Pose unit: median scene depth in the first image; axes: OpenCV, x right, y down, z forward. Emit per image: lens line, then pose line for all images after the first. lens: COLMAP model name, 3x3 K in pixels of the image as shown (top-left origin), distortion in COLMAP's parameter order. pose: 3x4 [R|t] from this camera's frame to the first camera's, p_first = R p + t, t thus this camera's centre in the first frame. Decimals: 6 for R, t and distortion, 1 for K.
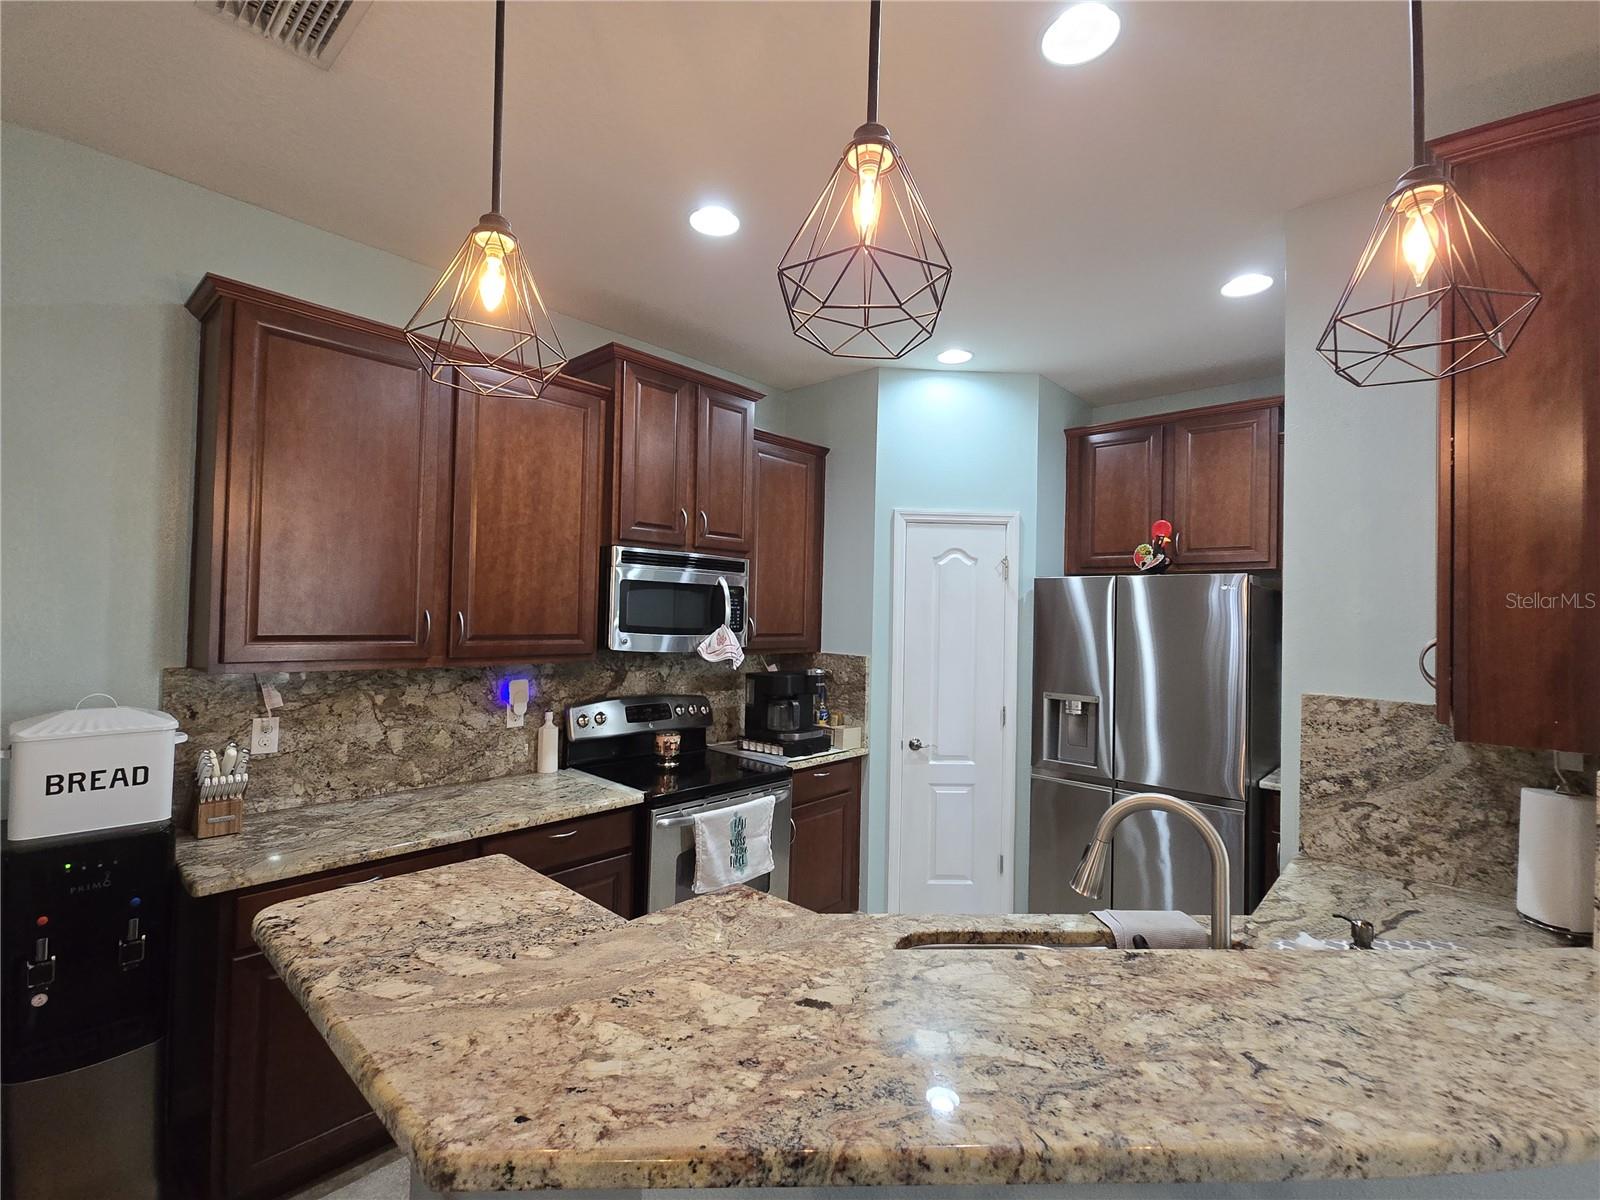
lens RADIAL K [[731.3, 0, 789.2], [0, 731.3, 594.6], [0, 0, 1]] dist [0.001661, -0.000155]
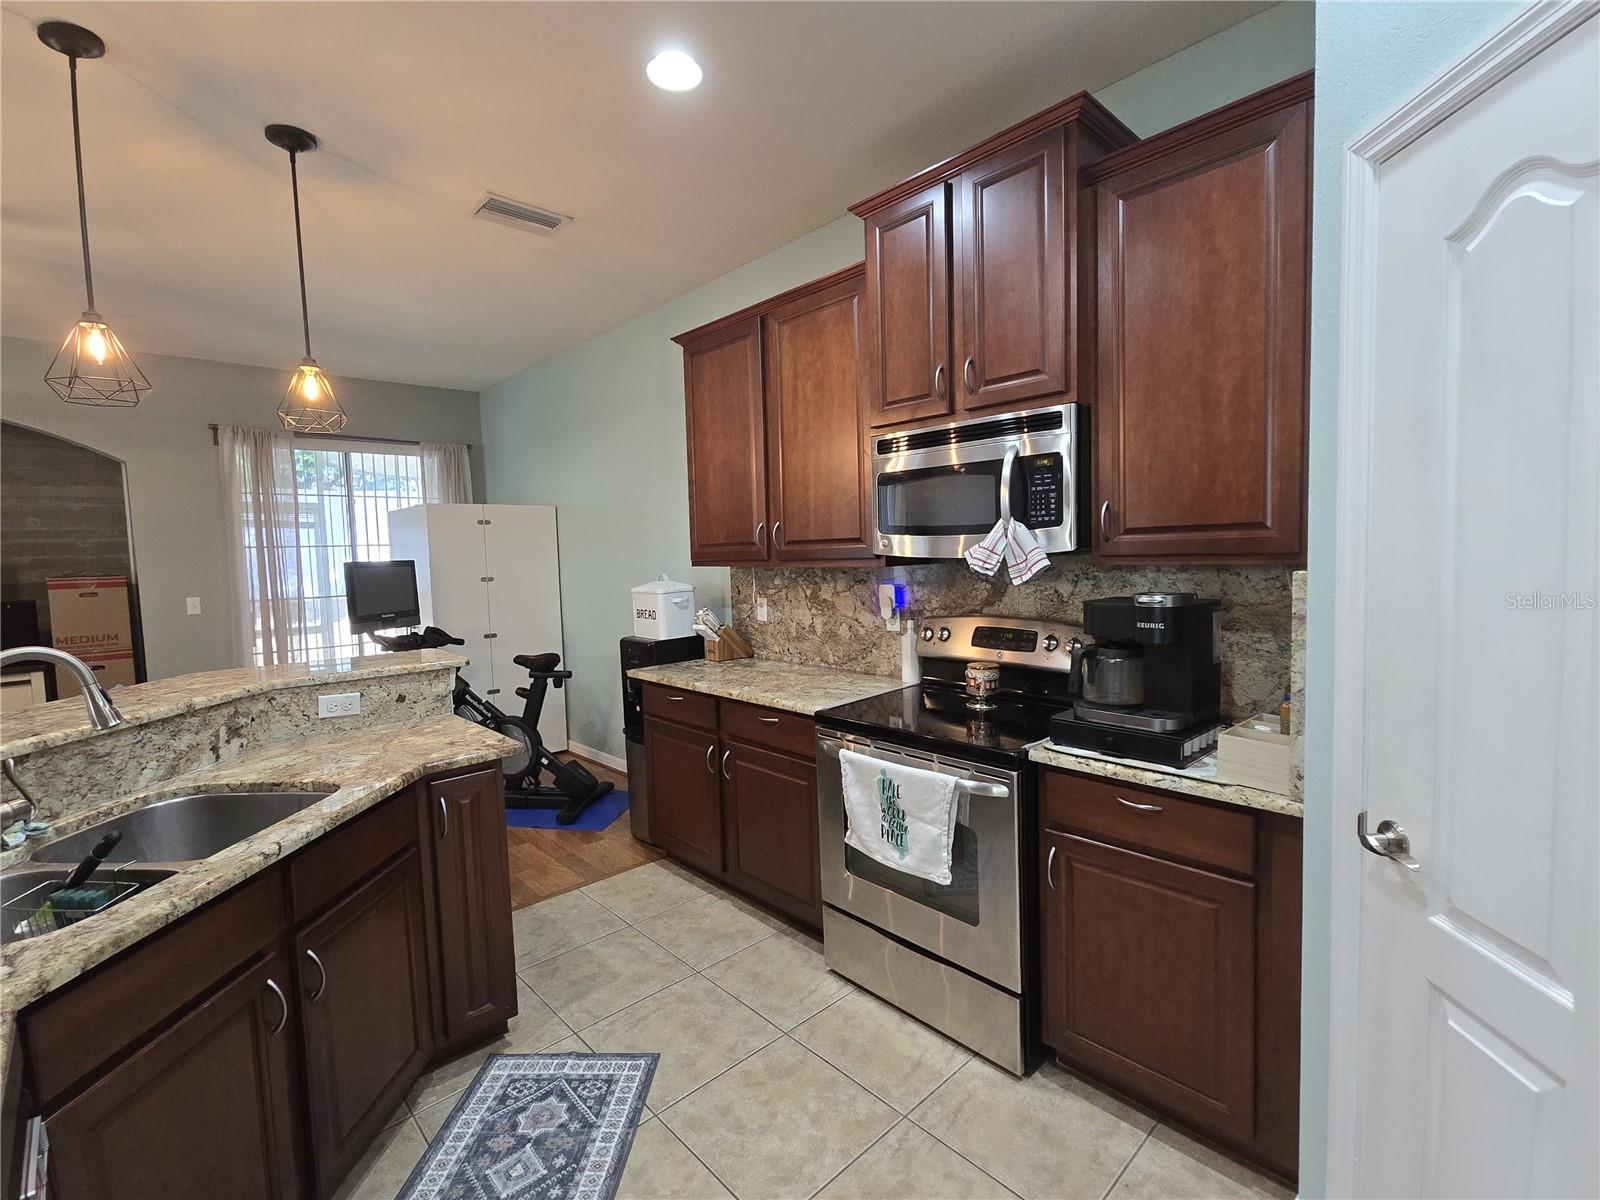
lens RADIAL K [[731.3, 0, 789.8], [0, 731.3, 606.8], [0, 0, 1]] dist [0.001661, -0.000155]
pose [[-0.088834, 0.064792, -0.993937, 0.660874], [0.059334, 0.996454, 0.059653, 0.079153], [0.994278, -0.053675, -0.092364, 0.967978]]
